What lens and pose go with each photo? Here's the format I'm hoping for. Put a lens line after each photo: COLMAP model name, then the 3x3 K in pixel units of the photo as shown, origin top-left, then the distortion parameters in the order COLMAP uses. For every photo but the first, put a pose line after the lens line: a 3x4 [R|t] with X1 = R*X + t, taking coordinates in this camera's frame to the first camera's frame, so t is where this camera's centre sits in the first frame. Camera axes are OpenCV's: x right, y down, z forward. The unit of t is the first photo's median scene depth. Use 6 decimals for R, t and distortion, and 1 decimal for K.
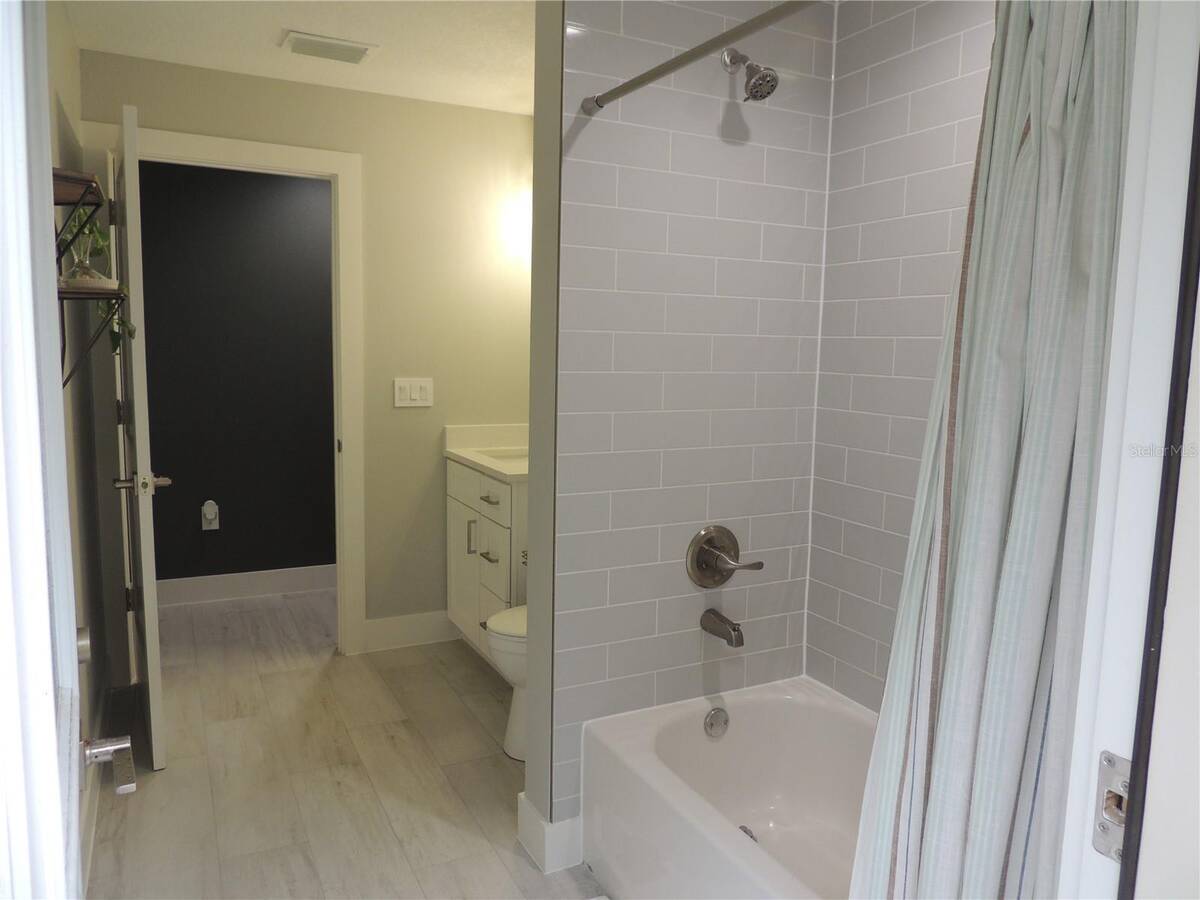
lens RADIAL K [[858.1, 0, 601.5], [0, 858.1, 450.8], [0, 0, 1]] dist [-0.020576, 0.003997]
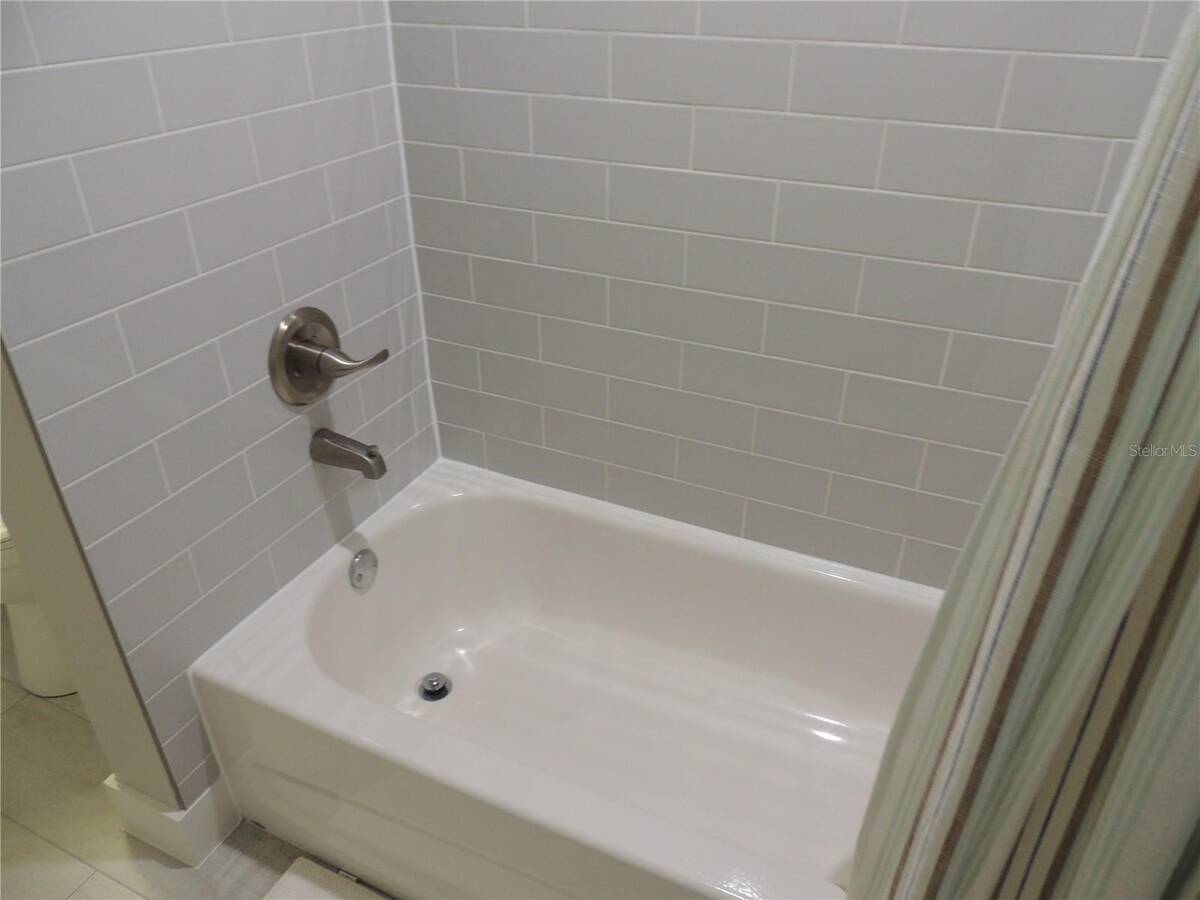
lens RADIAL K [[858.1, 0, 595.7], [0, 858.1, 450.0], [0, 0, 1]] dist [-0.020576, 0.003997]
pose [[0.788765, -0.333602, 0.516294, -0.052330], [0.092066, 0.894559, 0.437365, -0.074126], [-0.607762, -0.297445, 0.736310, 0.375224]]
